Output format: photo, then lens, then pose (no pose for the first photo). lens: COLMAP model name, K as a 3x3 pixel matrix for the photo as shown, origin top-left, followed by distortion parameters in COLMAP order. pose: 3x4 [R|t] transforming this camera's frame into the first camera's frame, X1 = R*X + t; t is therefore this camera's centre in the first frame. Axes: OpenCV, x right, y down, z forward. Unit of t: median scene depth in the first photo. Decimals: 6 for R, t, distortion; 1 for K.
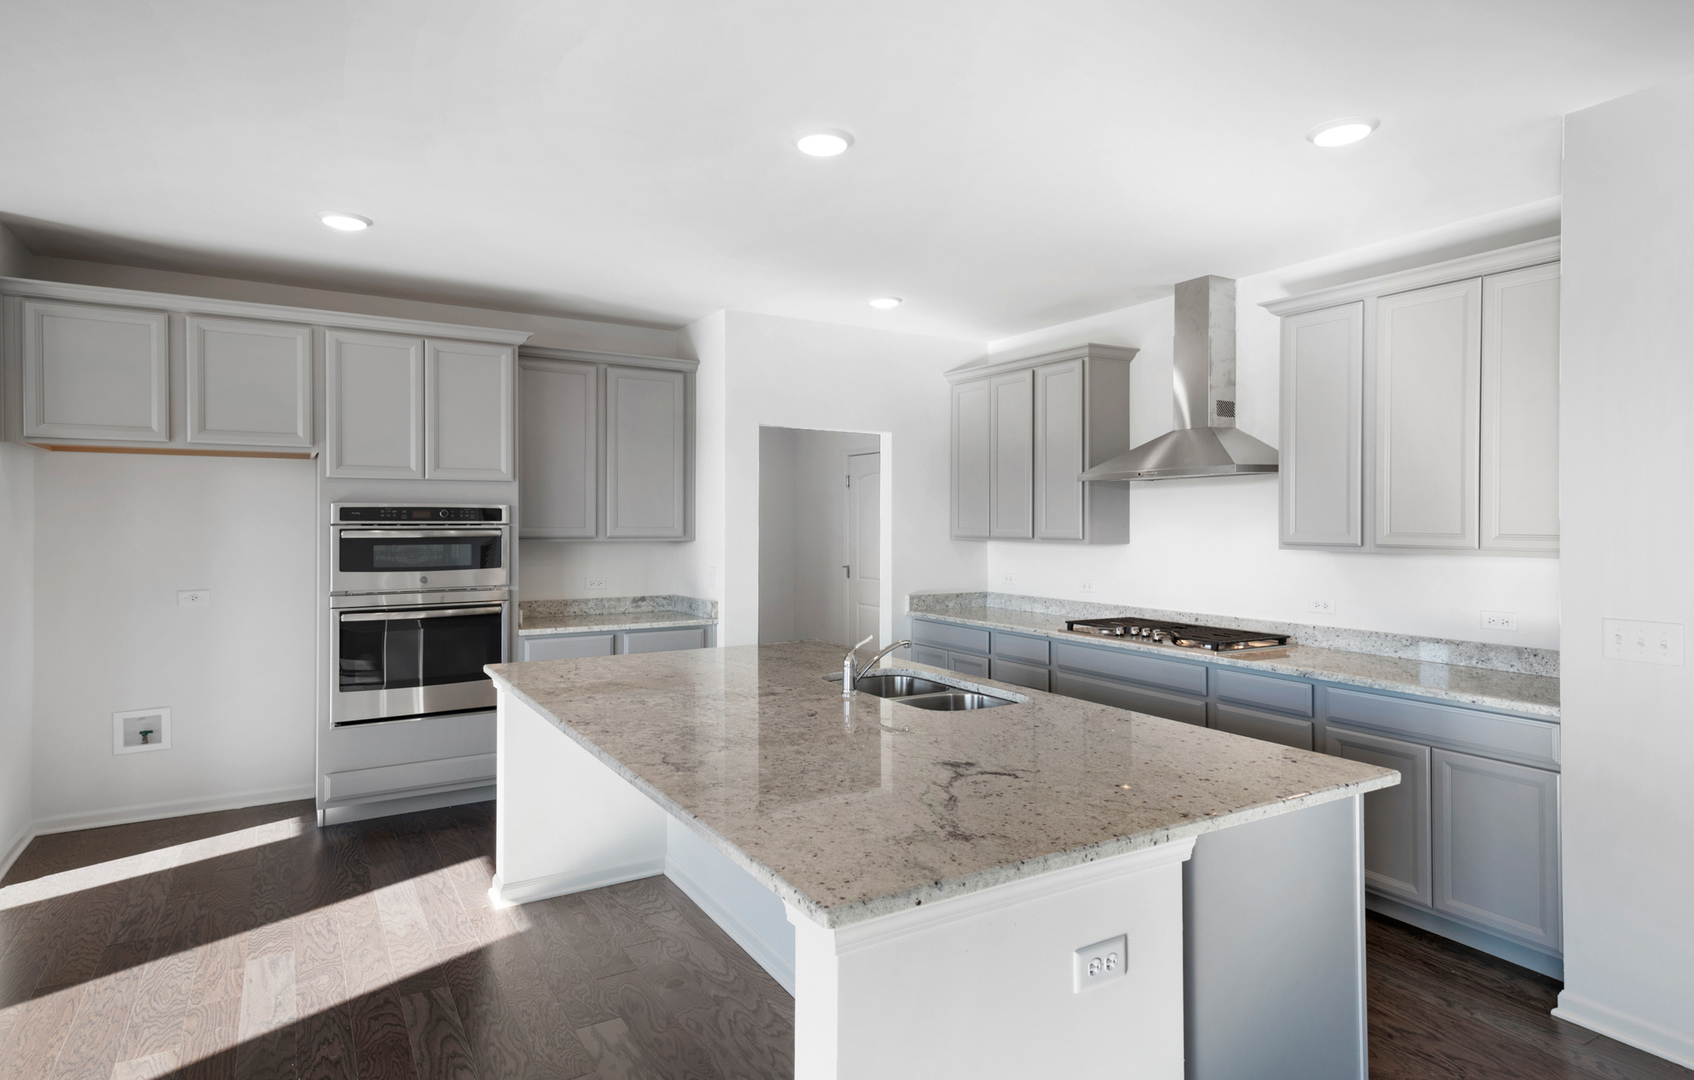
lens RADIAL K [[906.3, 0, 890.4], [0, 906.3, 510.1], [0, 0, 1]] dist [0.024979, 0.000346]
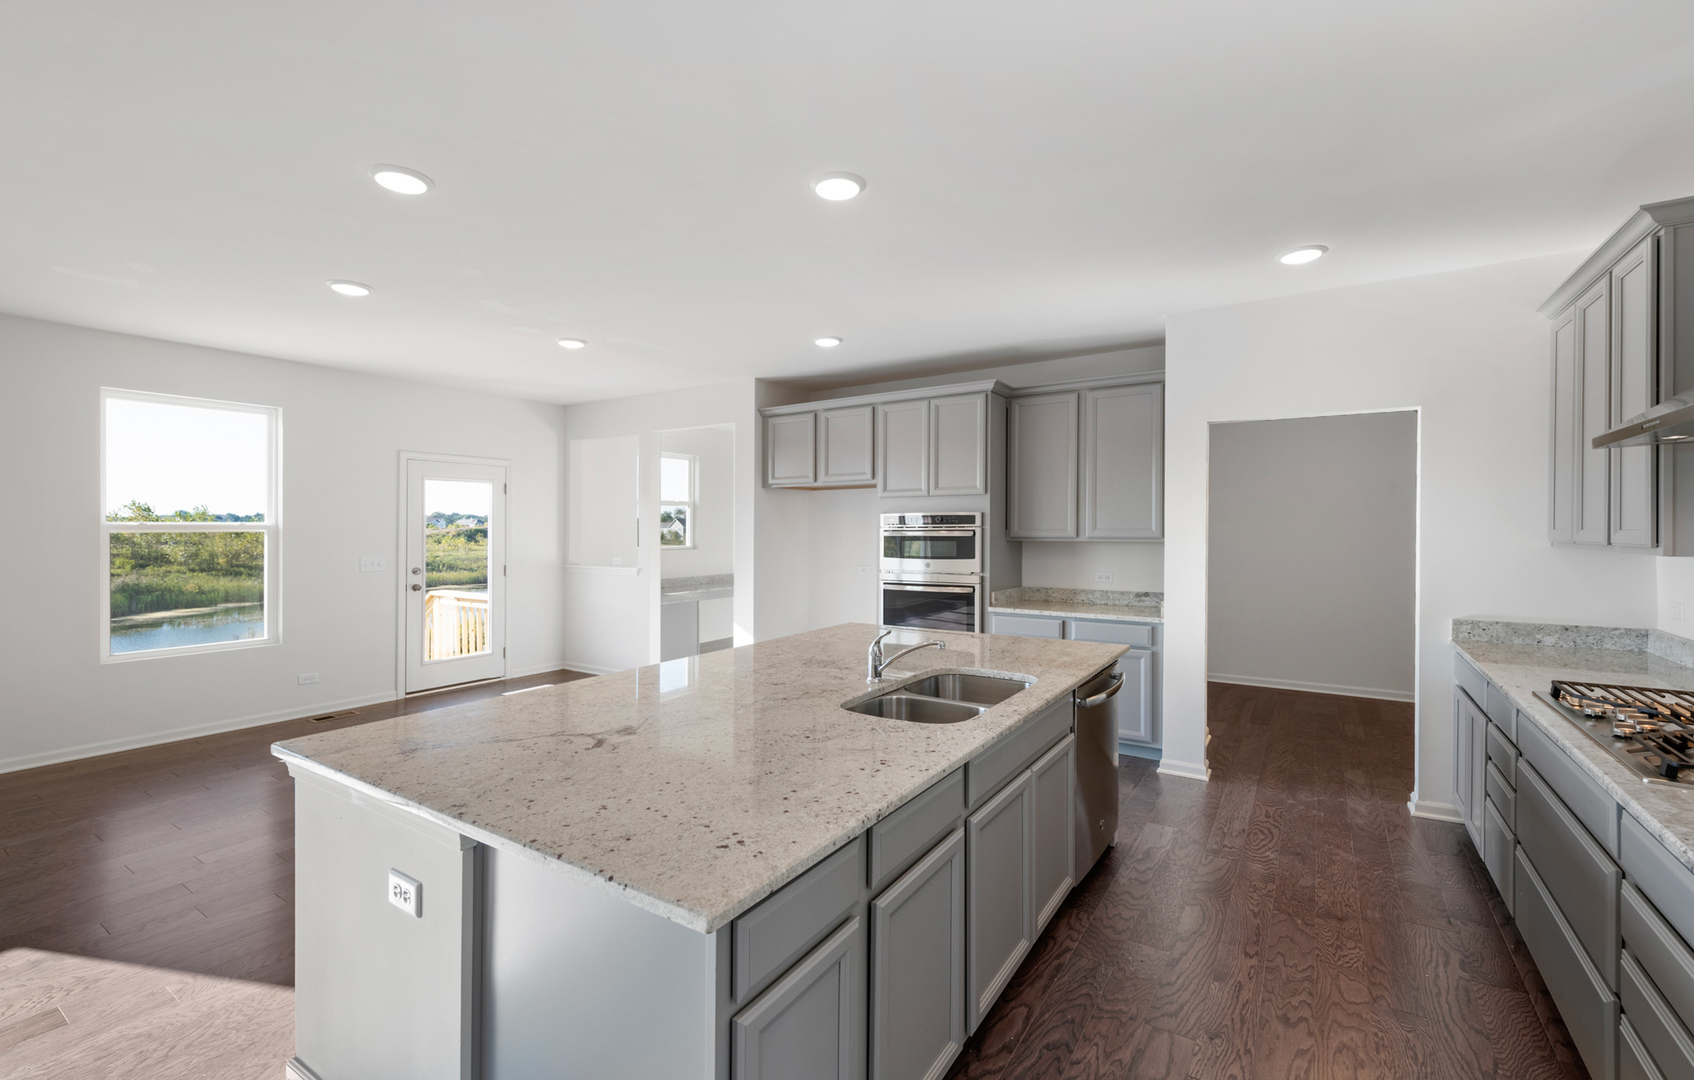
lens RADIAL K [[714.3, 0, 852.6], [0, 714.3, 530.9], [0, 0, 1]] dist [0.009383, -0.000065]
pose [[0.422919, -0.001623, -0.906166, 0.450559], [0.017525, 0.999826, 0.006389, 0.011603], [0.905998, -0.018583, 0.422874, 0.390282]]
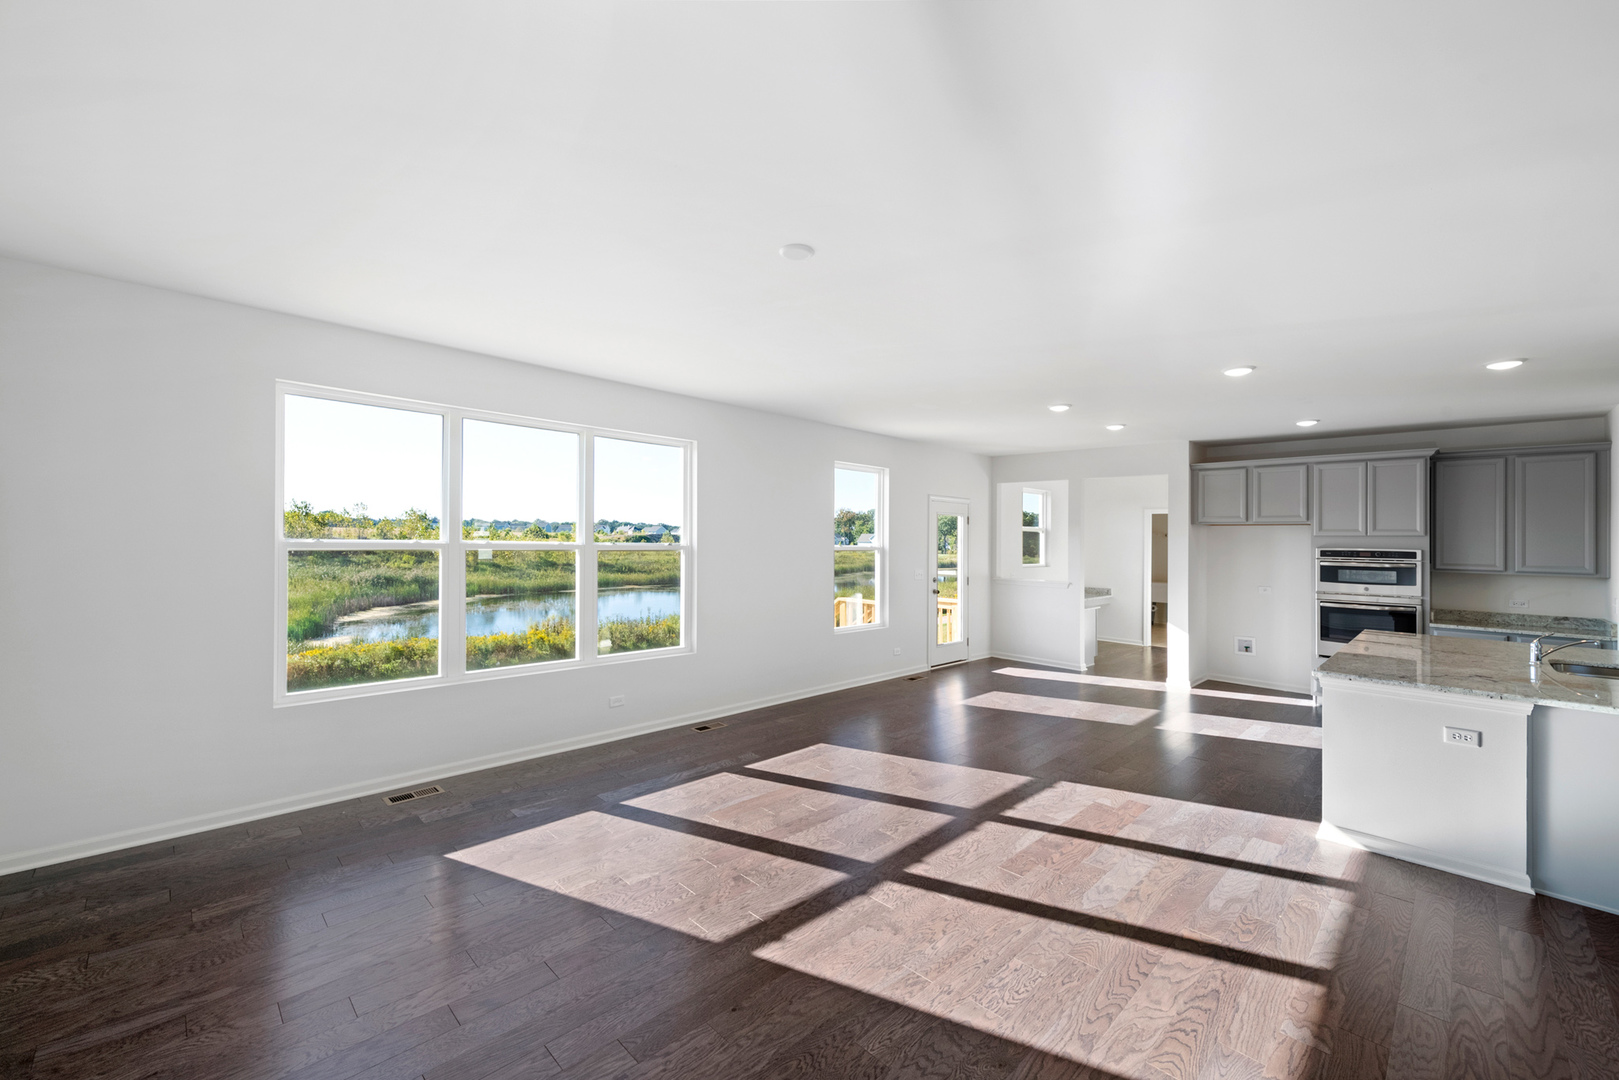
lens RADIAL K [[711.5, 0, 815.8], [0, 711.5, 529.2], [0, 0, 1]] dist [0.002113, -0.000032]
pose [[0.252196, -0.011016, -0.967613, 0.603057], [-0.003683, 0.999917, -0.012343, -0.024306], [0.967669, 0.006677, 0.252135, -0.456237]]
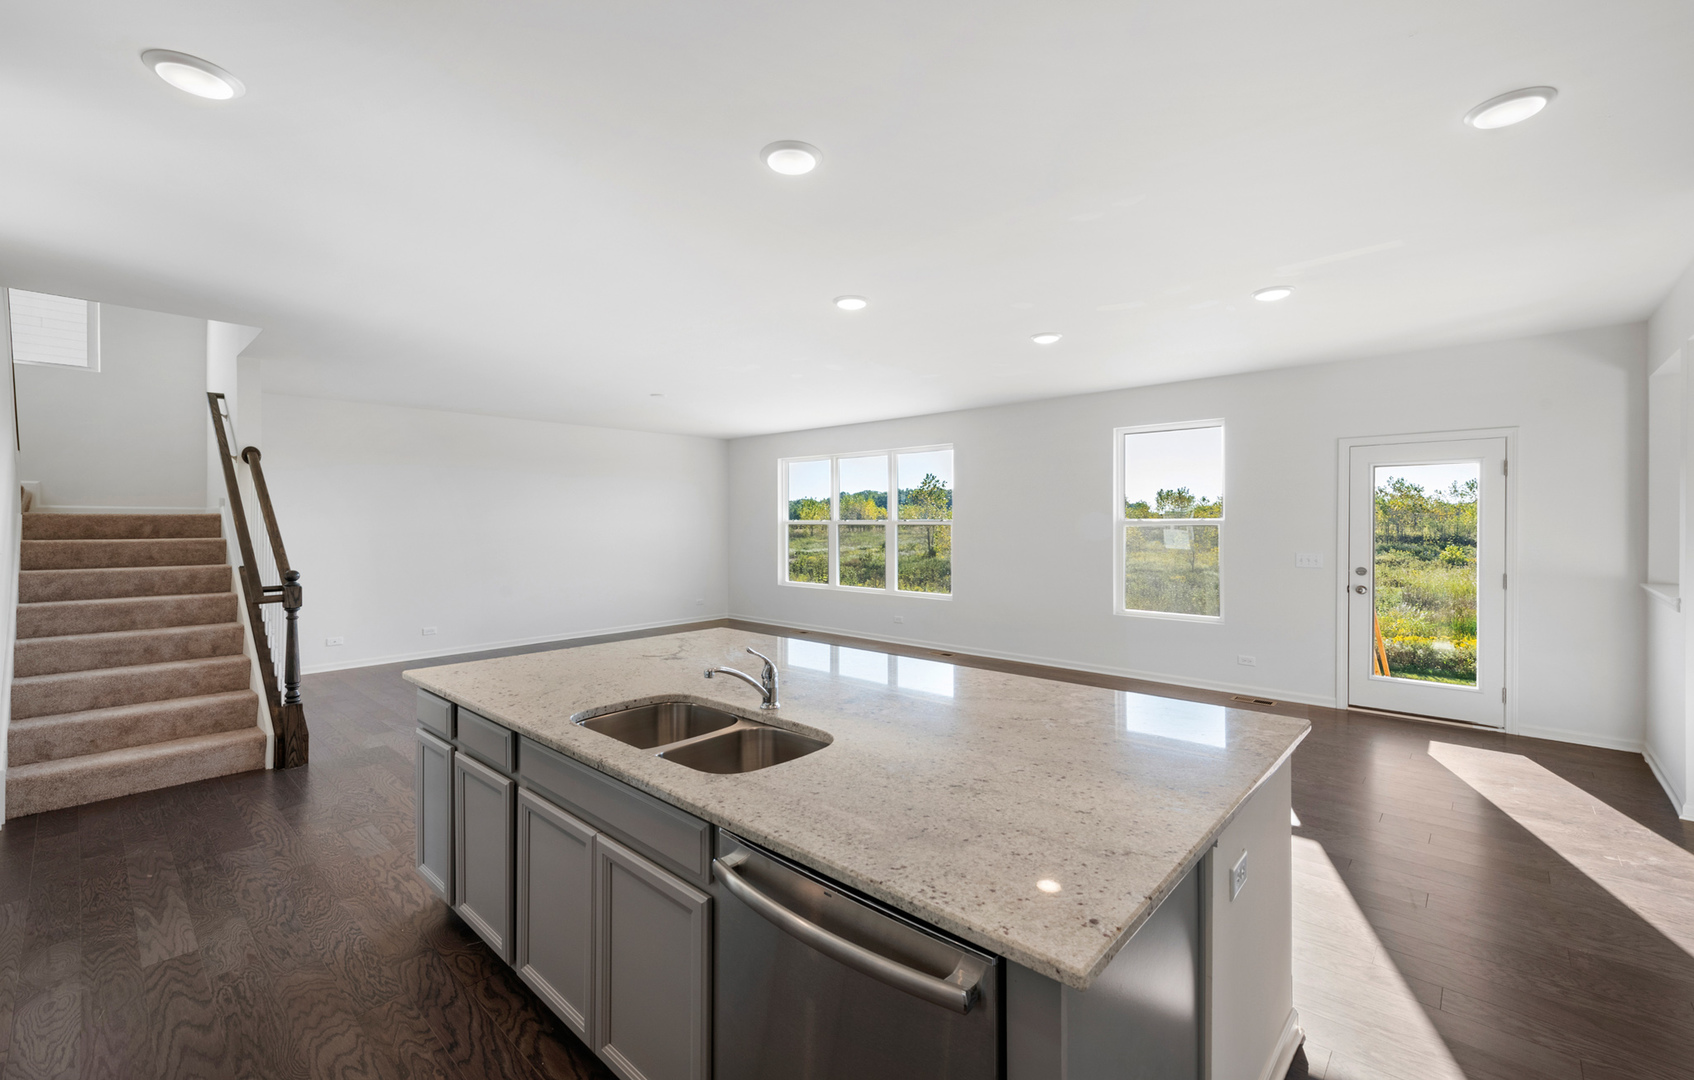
lens RADIAL K [[714.3, 0, 852.6], [0, 714.3, 530.9], [0, 0, 1]] dist [0.009383, -0.000065]
pose [[-0.963073, 0.002968, -0.269224, 0.062872], [0.003060, 0.999995, 0.000078, 0.011789], [0.269223, -0.000749, -0.963078, 1.062214]]
